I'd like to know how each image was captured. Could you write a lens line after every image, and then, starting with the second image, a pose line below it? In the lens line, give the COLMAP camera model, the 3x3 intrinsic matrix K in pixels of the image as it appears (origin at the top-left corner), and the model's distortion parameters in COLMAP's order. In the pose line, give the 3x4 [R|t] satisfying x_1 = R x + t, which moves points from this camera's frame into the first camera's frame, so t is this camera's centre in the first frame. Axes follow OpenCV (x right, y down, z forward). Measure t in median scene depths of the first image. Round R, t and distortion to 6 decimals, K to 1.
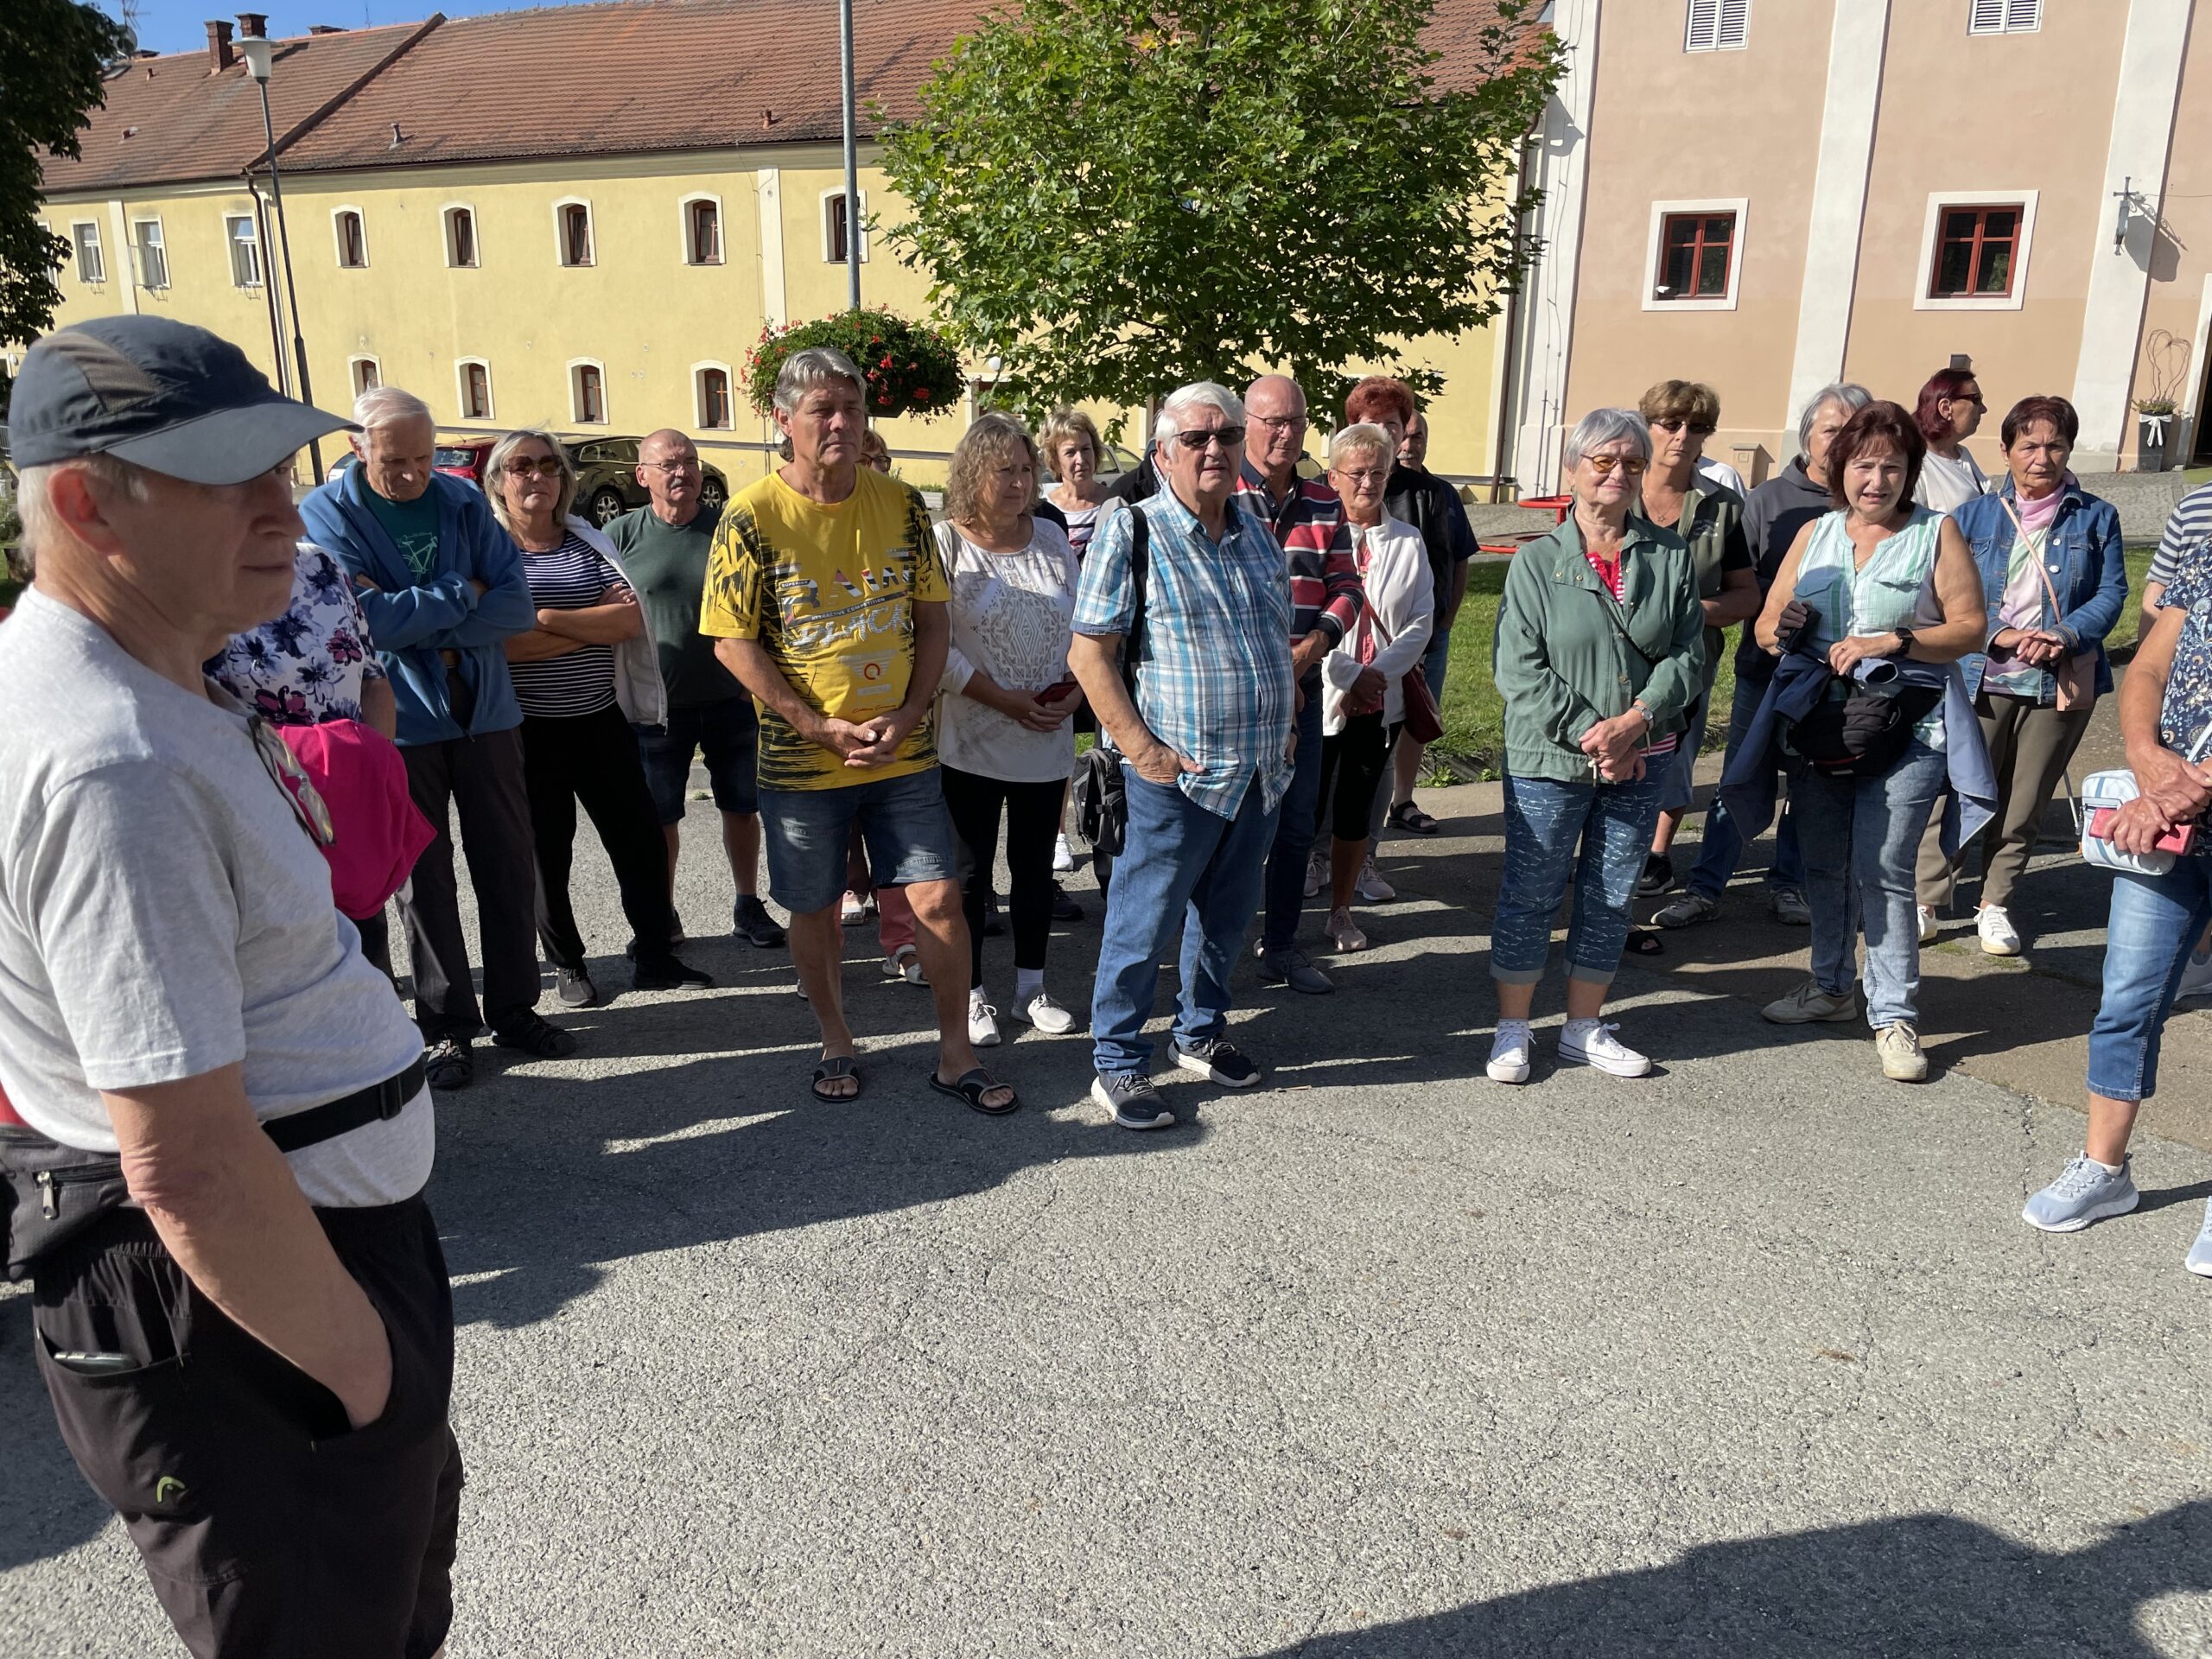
lens RADIAL K [[1689.4, 0, 1106.0], [0, 1689.4, 829.5], [0, 0, 1]] dist [0.099529, -0.128668]
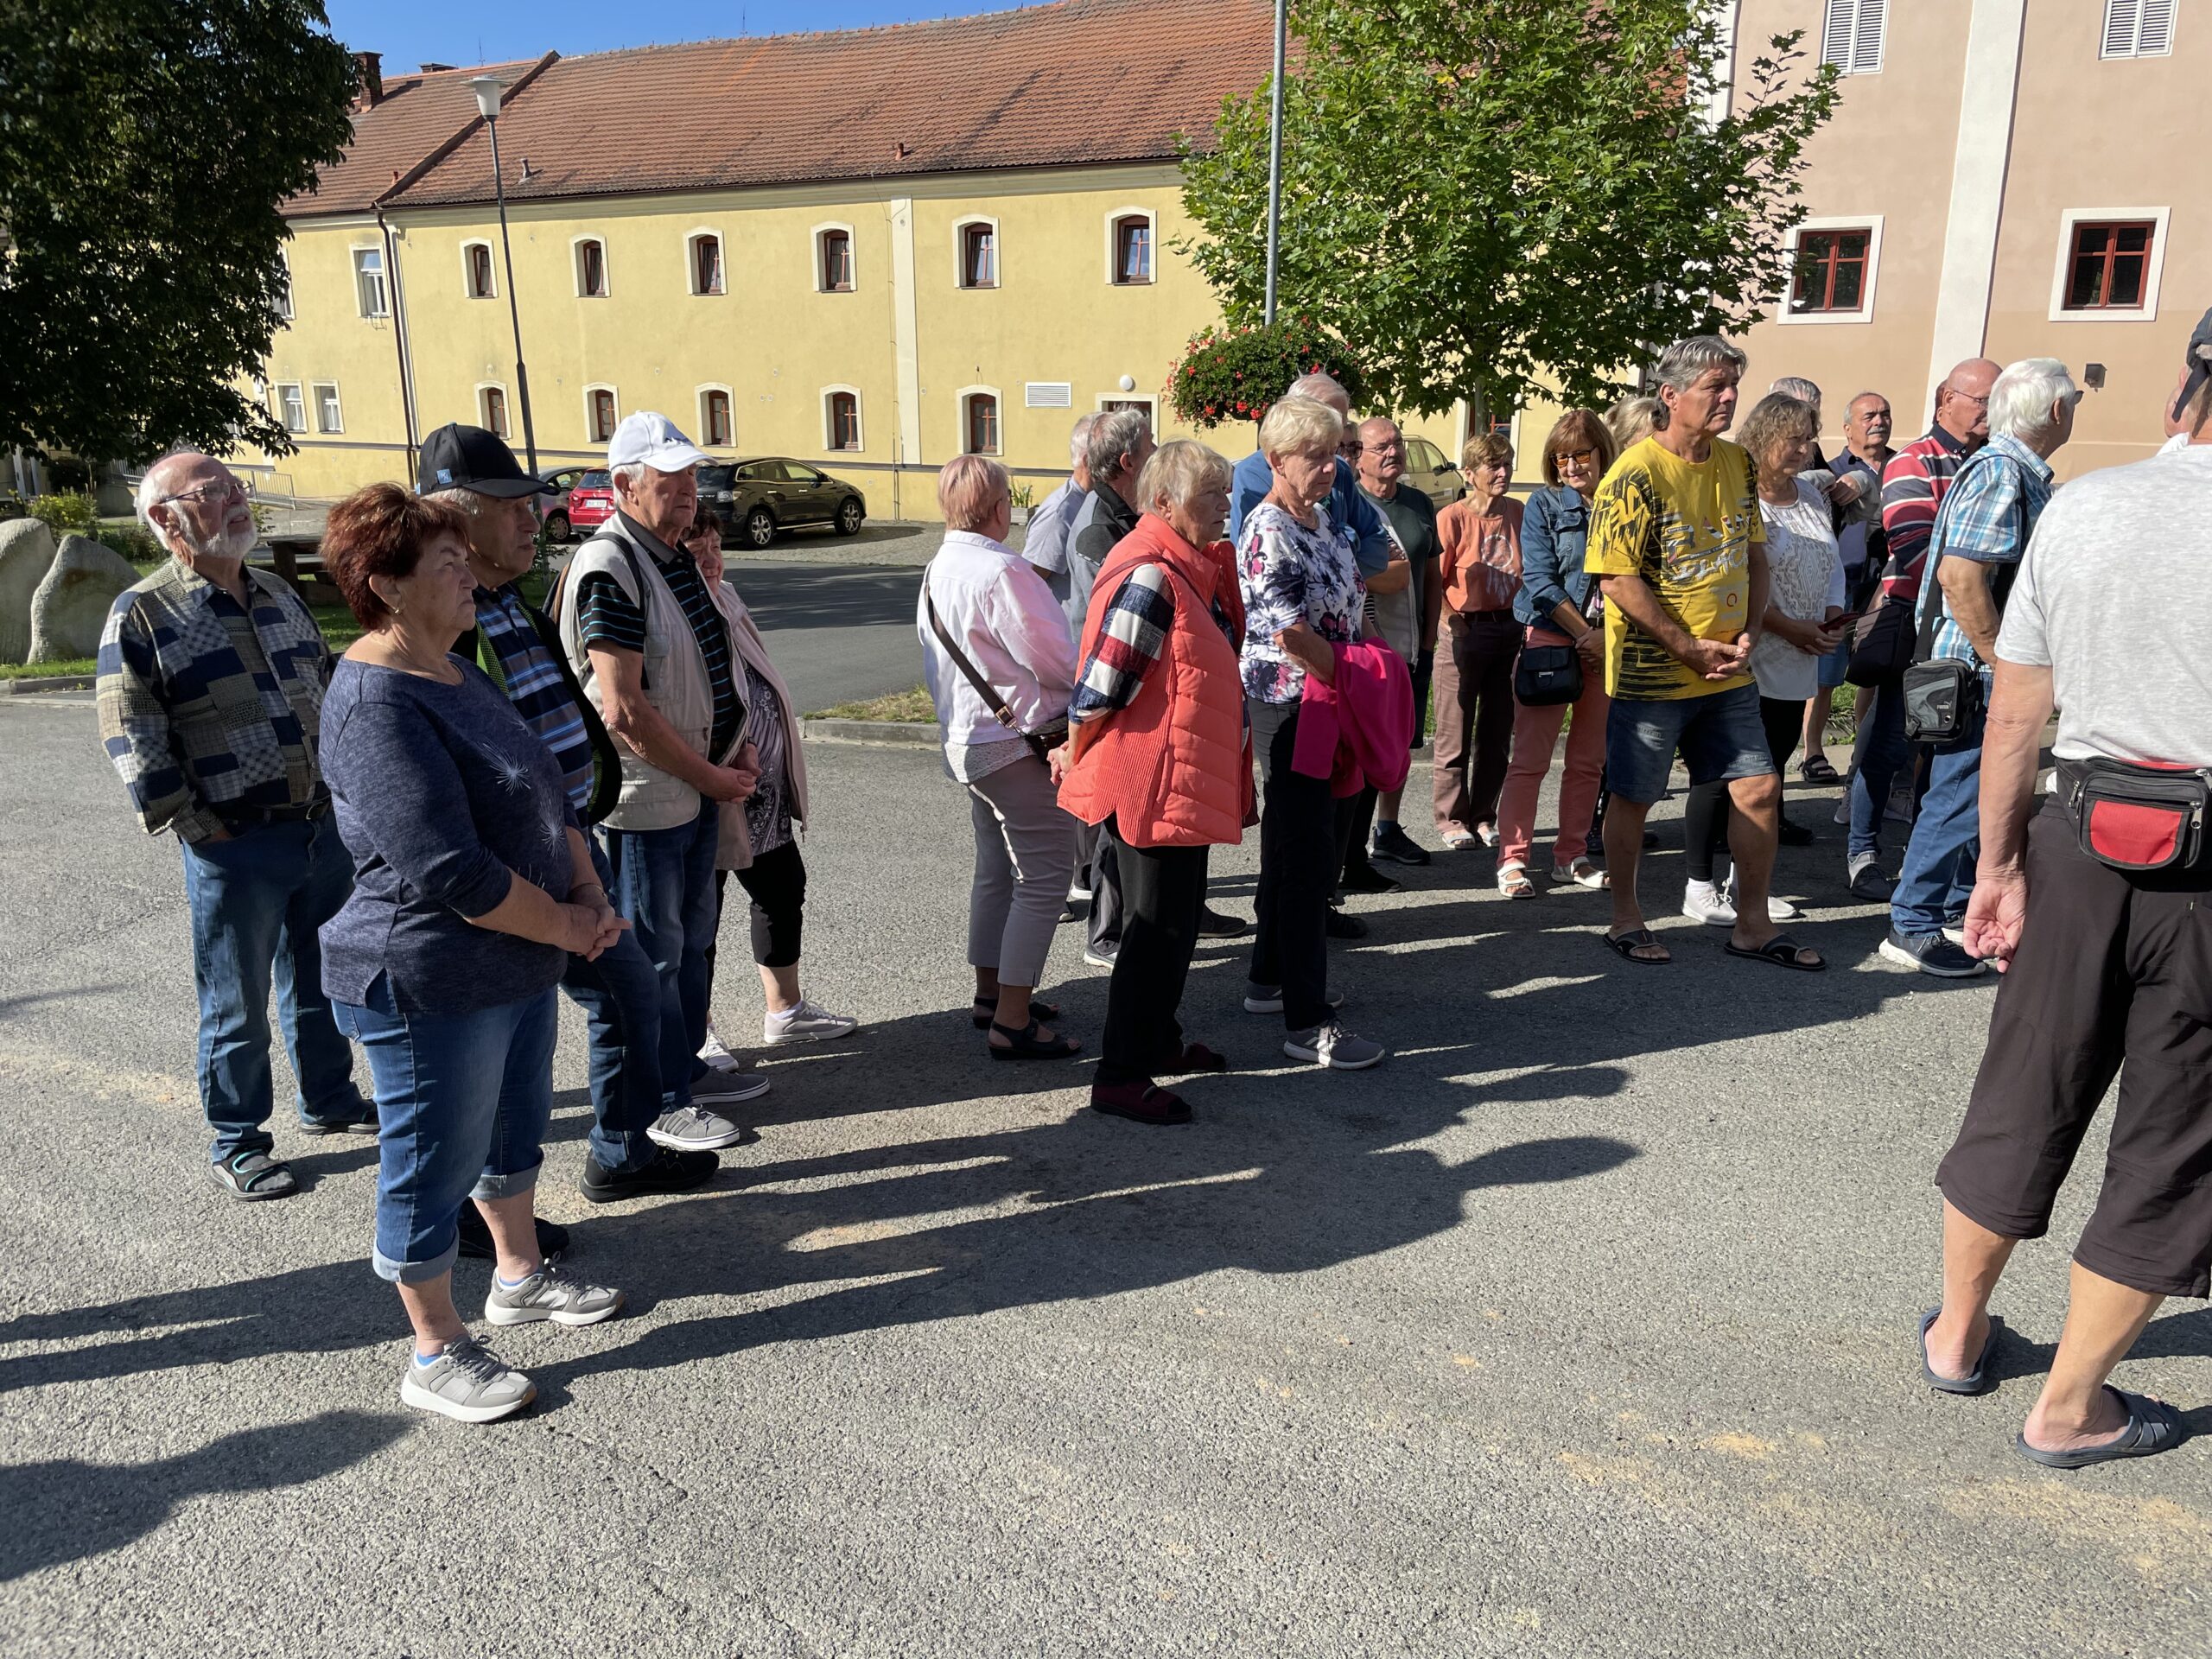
lens RADIAL K [[1689.4, 0, 1106.0], [0, 1689.4, 829.5], [0, 0, 1]] dist [0.099529, -0.128668]
pose [[0.999951, -0.007830, -0.006008, -0.260693], [0.007751, 0.999884, -0.013074, 0.037677], [0.006110, 0.013027, 0.999896, -0.103892]]
